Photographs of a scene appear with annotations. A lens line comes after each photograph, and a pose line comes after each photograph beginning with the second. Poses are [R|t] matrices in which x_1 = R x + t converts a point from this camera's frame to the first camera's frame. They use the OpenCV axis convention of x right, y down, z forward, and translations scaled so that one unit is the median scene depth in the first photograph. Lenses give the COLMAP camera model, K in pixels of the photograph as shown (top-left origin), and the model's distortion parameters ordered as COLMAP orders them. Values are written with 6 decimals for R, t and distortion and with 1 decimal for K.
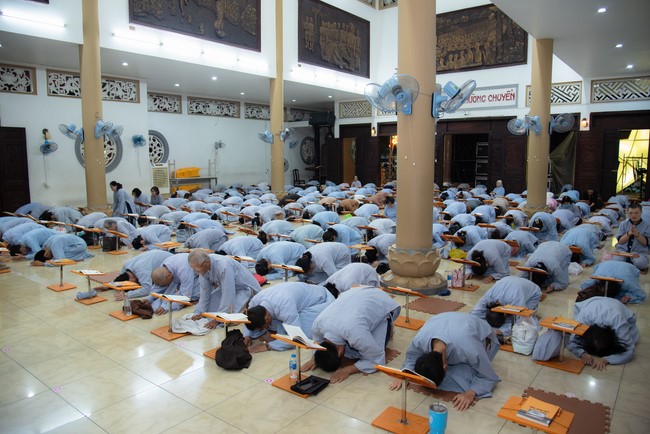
lens RADIAL K [[446.7, 0, 322.3], [0, 446.7, 218.4], [0, 0, 1]] dist [-0.077407, 0.019984]
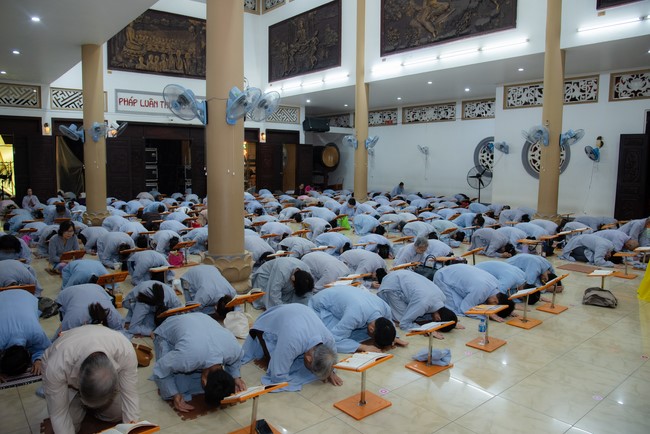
lens RADIAL K [[446.7, 0, 325.2], [0, 446.7, 216.3], [0, 0, 1]] dist [-0.077407, 0.019984]
pose [[0.256761, -0.106591, 0.960579, -0.557325], [0.122688, 0.989454, 0.077001, -0.056429], [-0.958656, 0.098081, 0.267131, 0.429140]]
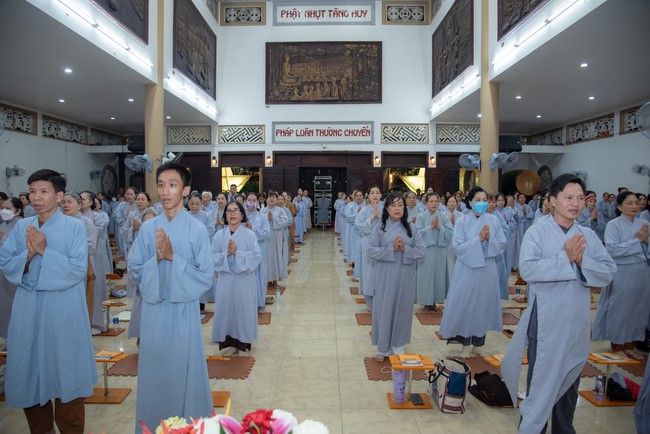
lens RADIAL K [[446.7, 0, 323.5], [0, 446.7, 216.2], [0, 0, 1]] dist [-0.077407, 0.019984]
pose [[0.802632, -0.028046, 0.595814, -0.267037], [0.076016, 0.995559, -0.055539, -0.030609], [-0.591611, 0.089869, 0.801199, 0.226508]]
